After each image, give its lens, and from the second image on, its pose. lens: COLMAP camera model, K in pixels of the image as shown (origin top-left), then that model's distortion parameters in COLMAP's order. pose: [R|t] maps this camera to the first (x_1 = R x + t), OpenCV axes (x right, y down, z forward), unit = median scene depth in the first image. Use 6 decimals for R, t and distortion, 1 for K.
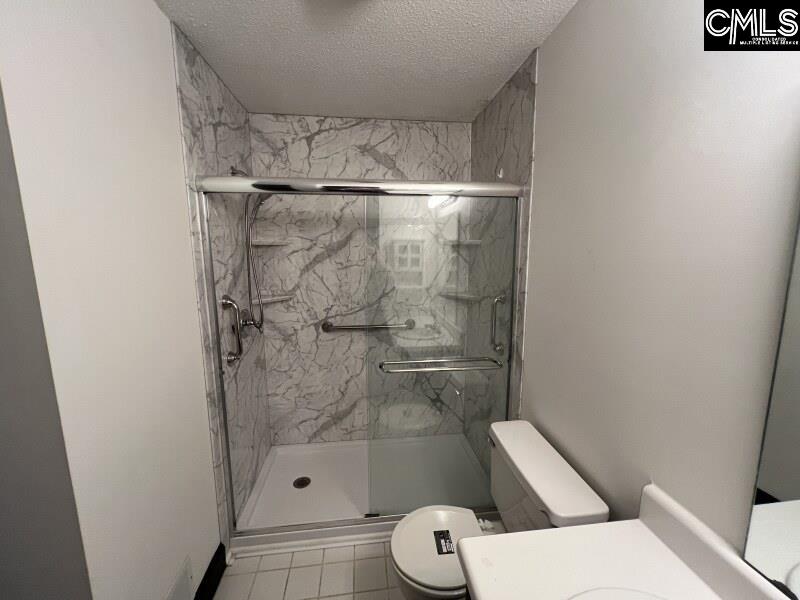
lens RADIAL K [[321.5, 0, 400.7], [0, 321.5, 297.6], [0, 0, 1]] dist [-0.000605, 0.000056]
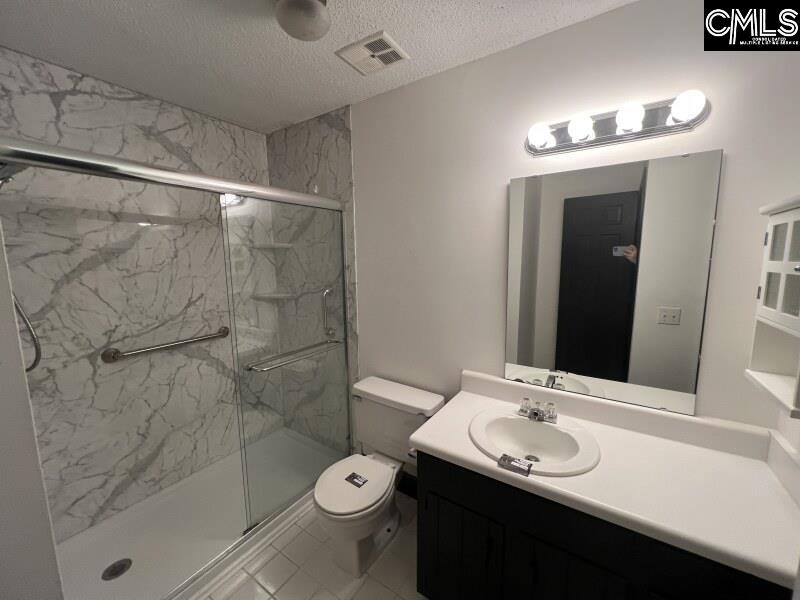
lens RADIAL K [[319.3, 0, 399.0], [0, 319.3, 298.1], [0, 0, 1]] dist [-0.000553, -0.000233]
pose [[0.650698, -0.106775, 0.751792, -0.350716], [0.121414, 0.991956, 0.035798, 0.014060], [-0.749567, 0.067985, 0.658428, -0.001519]]
